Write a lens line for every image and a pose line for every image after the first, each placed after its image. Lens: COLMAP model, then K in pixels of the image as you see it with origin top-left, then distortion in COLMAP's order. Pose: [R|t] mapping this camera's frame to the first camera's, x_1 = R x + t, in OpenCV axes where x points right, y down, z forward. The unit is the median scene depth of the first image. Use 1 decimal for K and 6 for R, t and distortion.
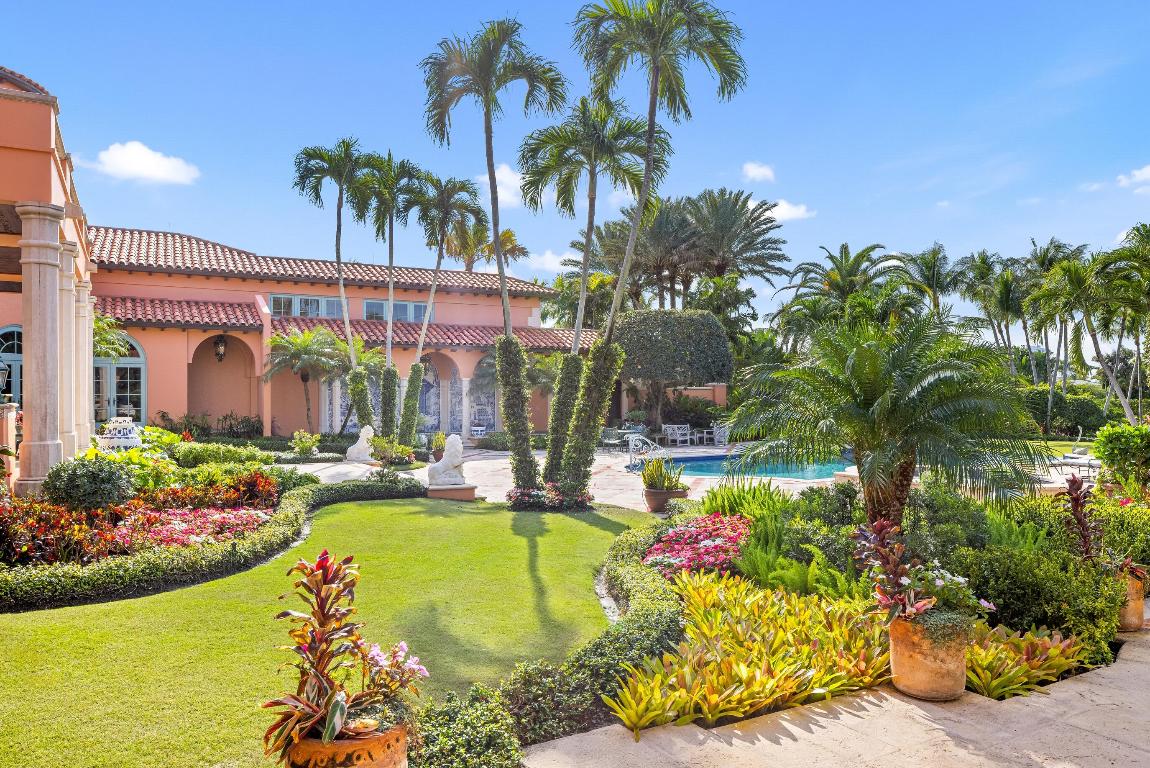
lens RADIAL K [[804.8, 0, 574.7], [0, 804.8, 402.8], [0, 0, 1]] dist [0.032190, 0.000161]
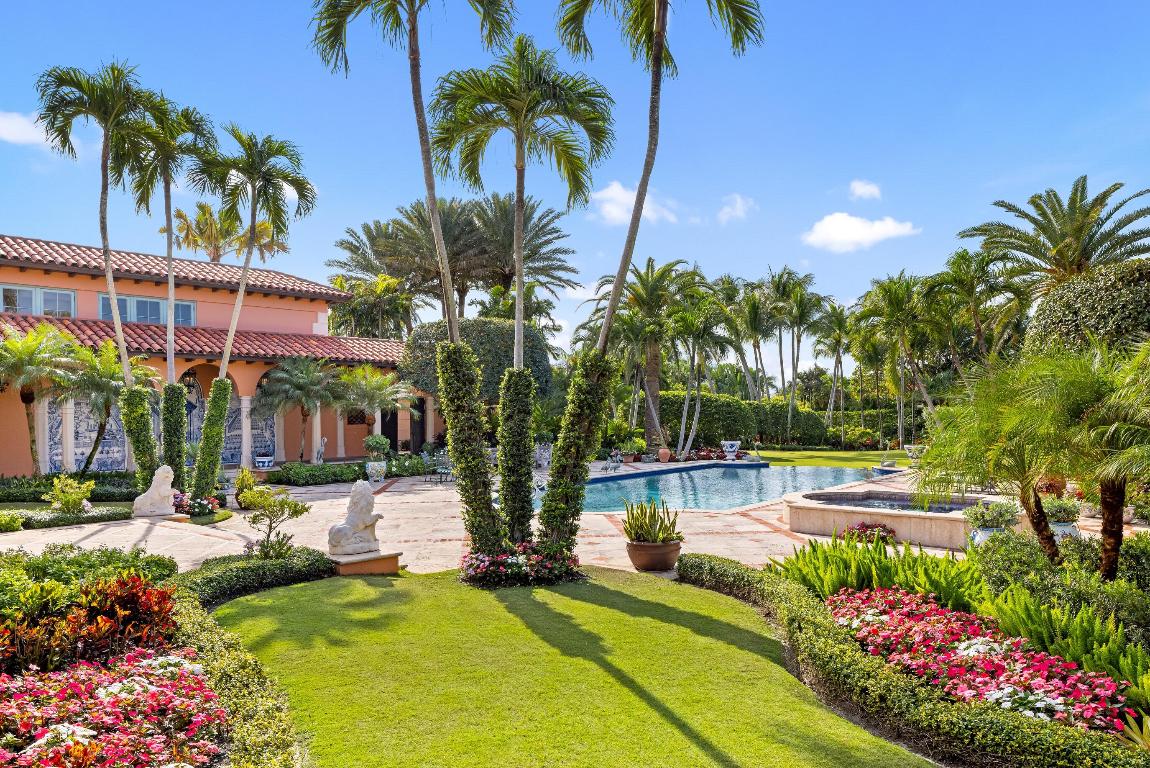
lens RADIAL K [[807.6, 0, 574.4], [0, 807.6, 415.0], [0, 0, 1]] dist [0.002175, 0.004158]
pose [[0.936905, -0.012507, 0.349359, -0.107888], [0.013566, 0.999908, -0.000584, -0.007320], [-0.349319, 0.005287, 0.936989, 0.131780]]
